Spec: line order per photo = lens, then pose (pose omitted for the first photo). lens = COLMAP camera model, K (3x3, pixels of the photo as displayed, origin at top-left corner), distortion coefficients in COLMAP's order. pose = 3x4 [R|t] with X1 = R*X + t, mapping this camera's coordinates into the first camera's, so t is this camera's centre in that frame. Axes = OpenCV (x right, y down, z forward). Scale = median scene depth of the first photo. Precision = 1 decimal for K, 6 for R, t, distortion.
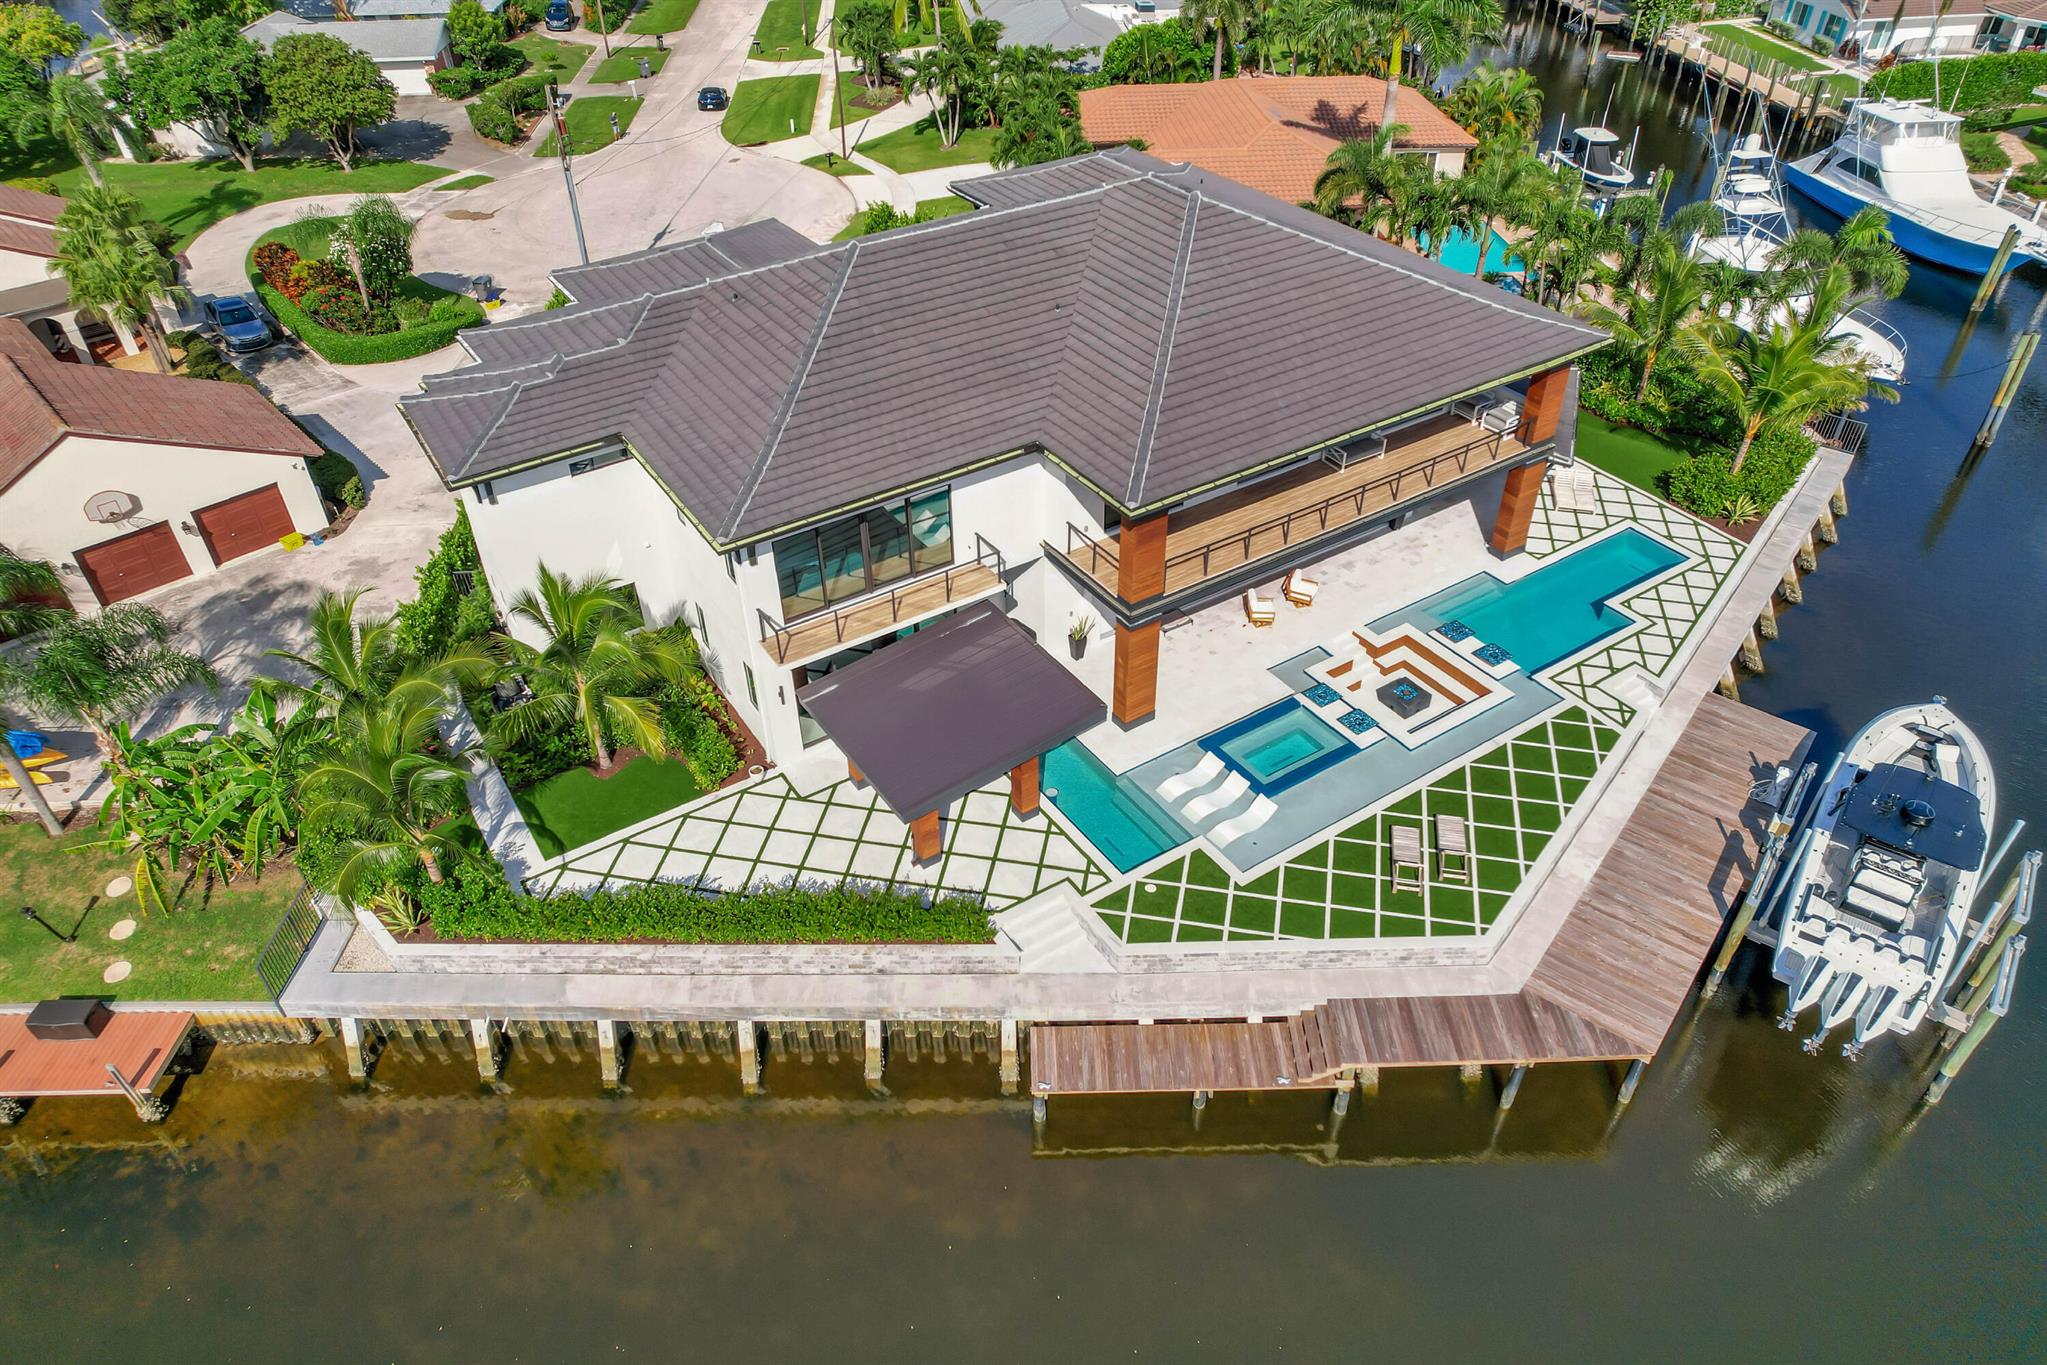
lens RADIAL K [[1328.9, 0, 1024.6], [0, 1328.9, 689.6], [0, 0, 1]] dist [-0.071256, 0.068433]
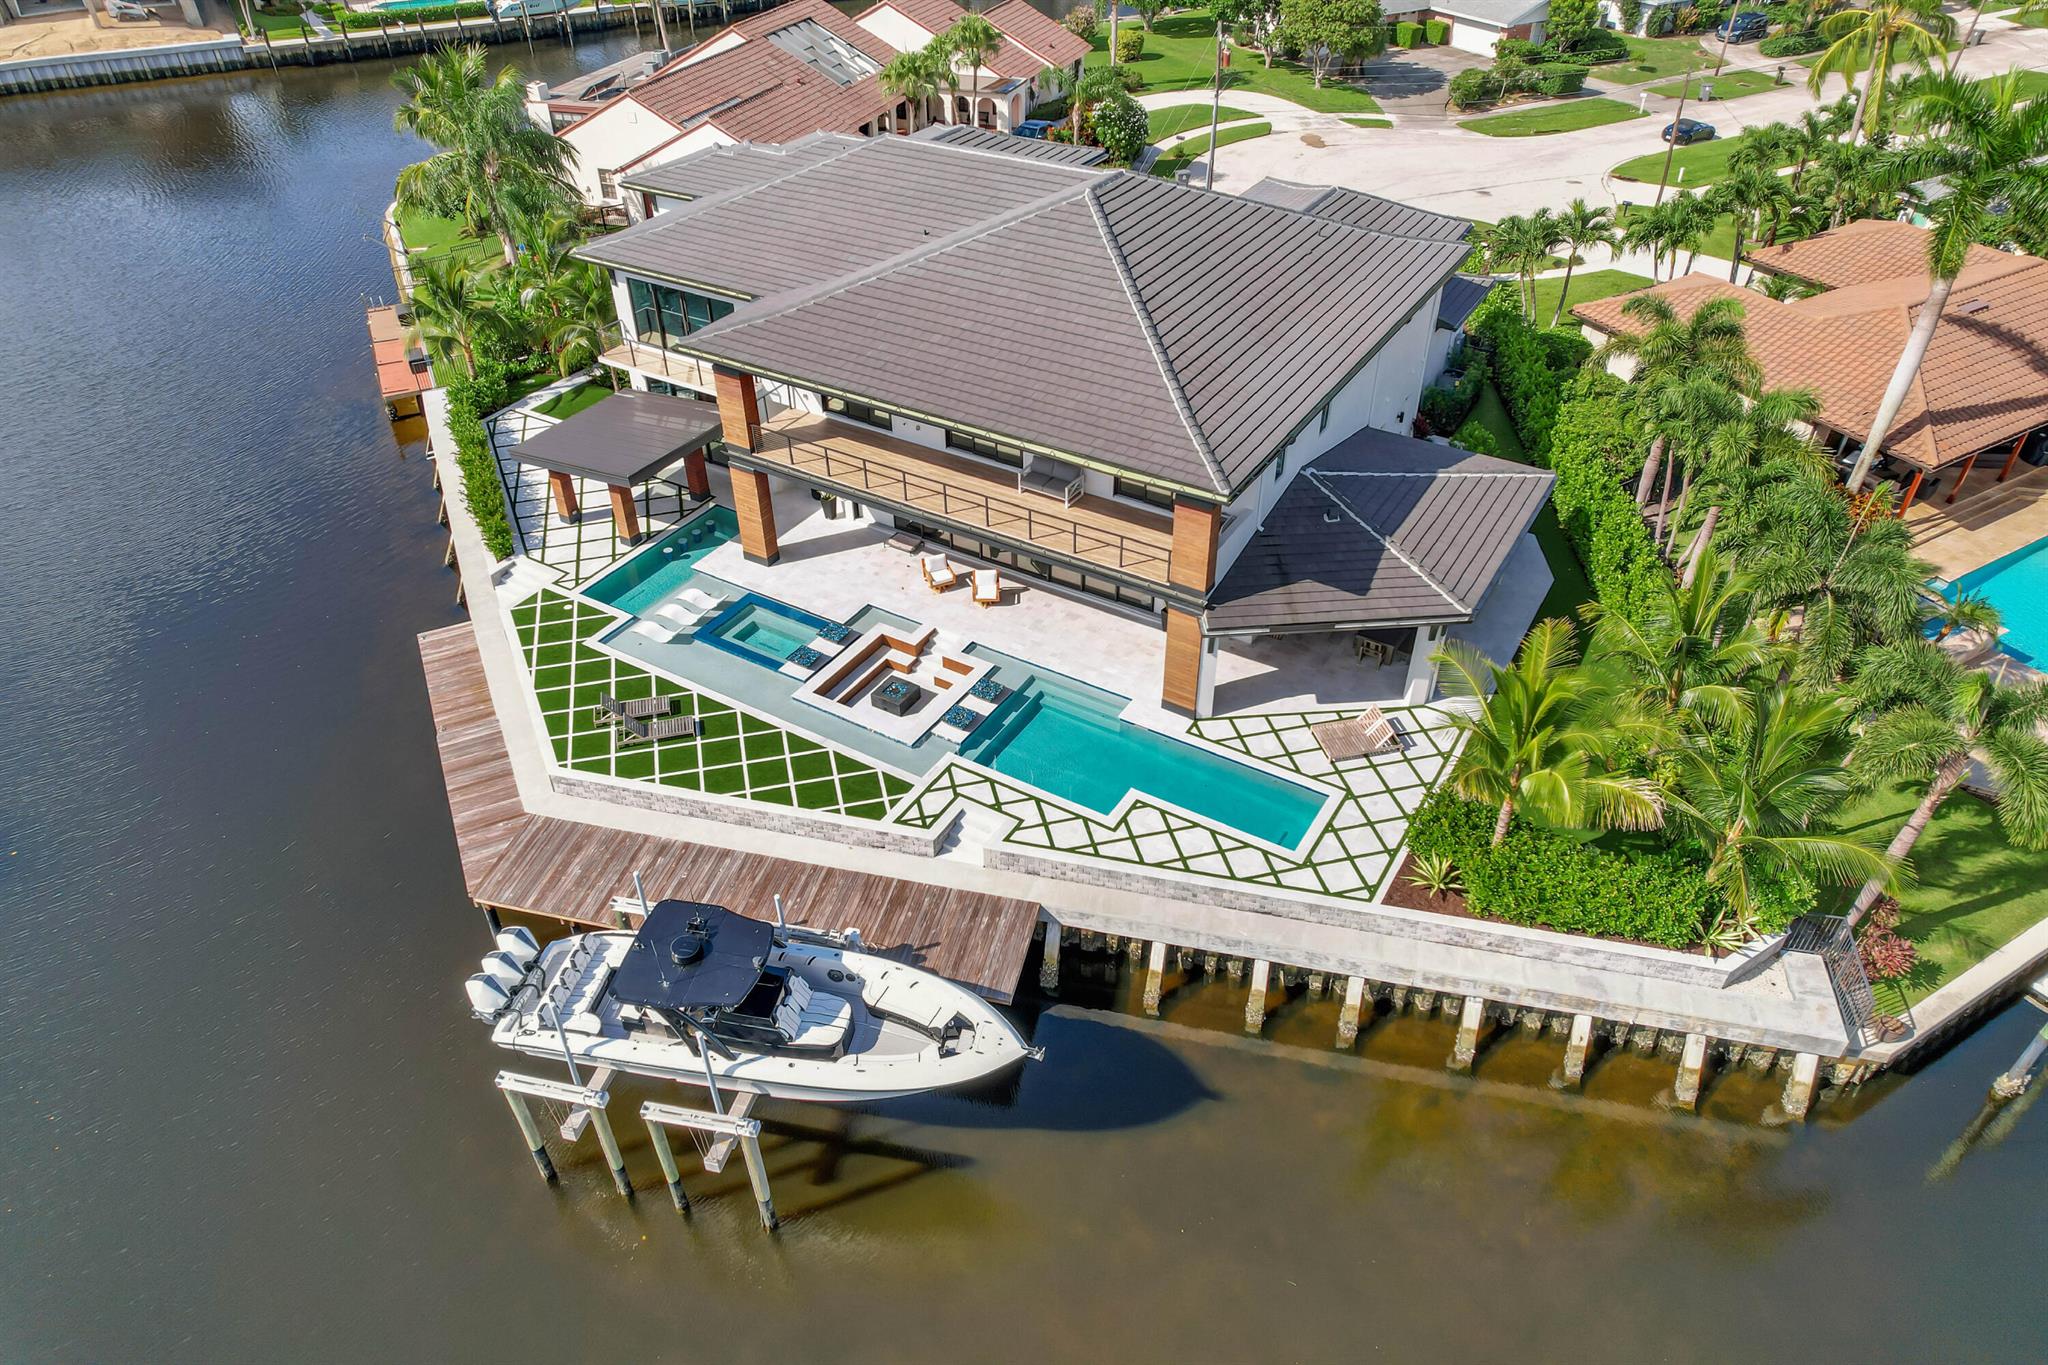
lens RADIAL K [[1329.6, 0, 1025.1], [0, 1329.6, 689.6], [0, 0, 1]] dist [-0.071256, 0.068433]
pose [[0.427509, 0.564237, -0.706309, 1.159477], [-0.559057, 0.779000, 0.283925, -0.377849], [0.710416, 0.273487, 0.648470, 0.461422]]
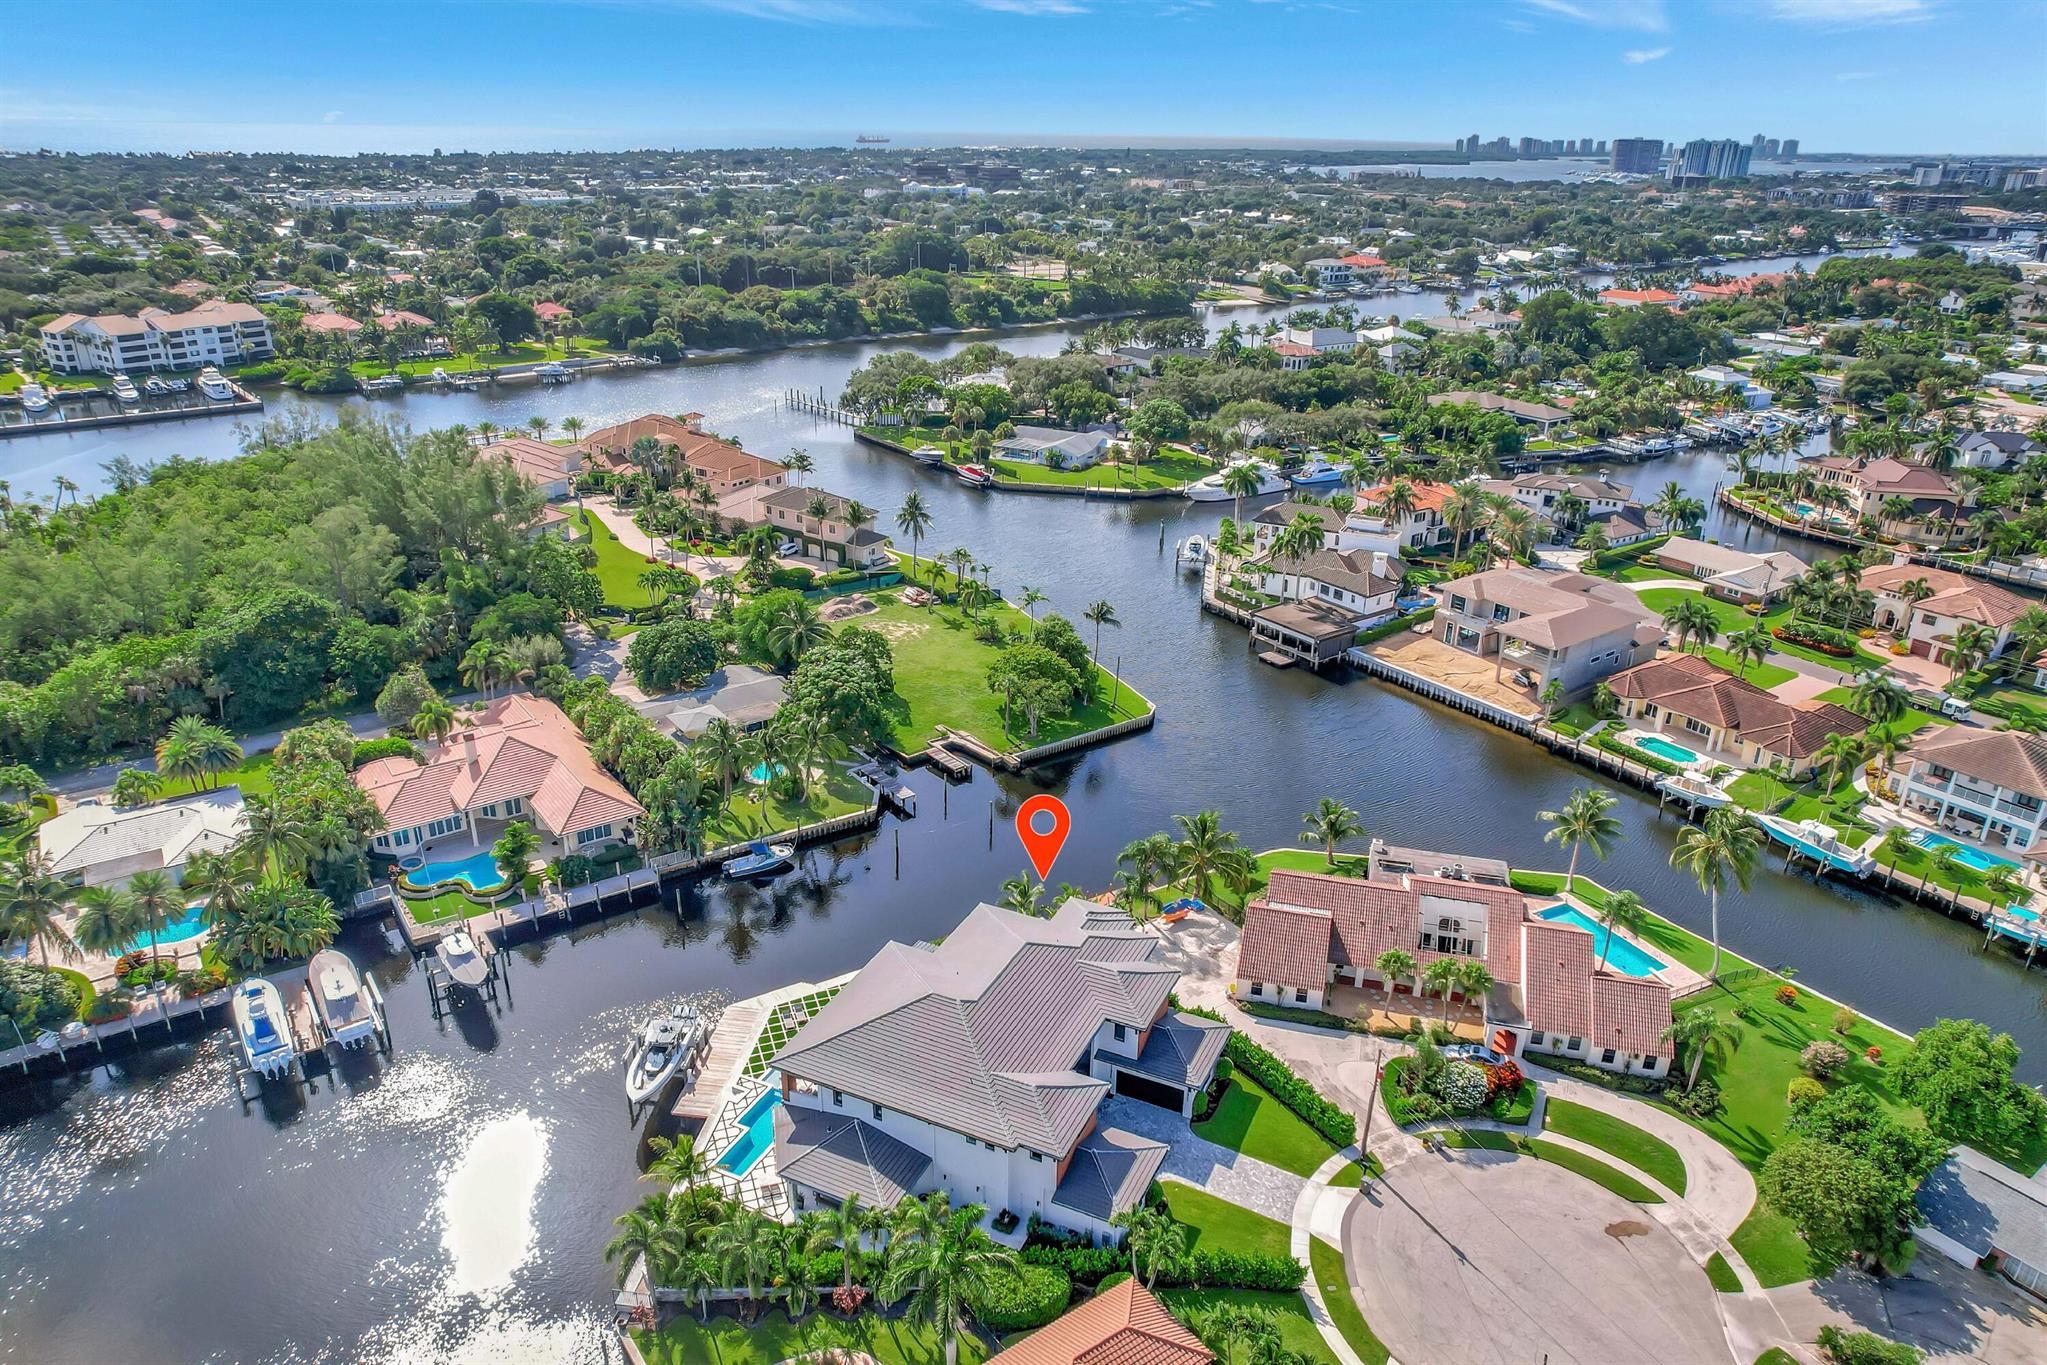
lens RADIAL K [[1353.4, 0, 1023.5], [0, 1353.4, 682.5], [0, 0, 1]] dist [-0.069882, 0.065602]
pose [[-0.852003, 0.201052, -0.483393, 1.238670], [-0.329382, 0.511833, 0.793432, -3.107197], [0.406937, 0.835228, -0.369861, 1.704861]]
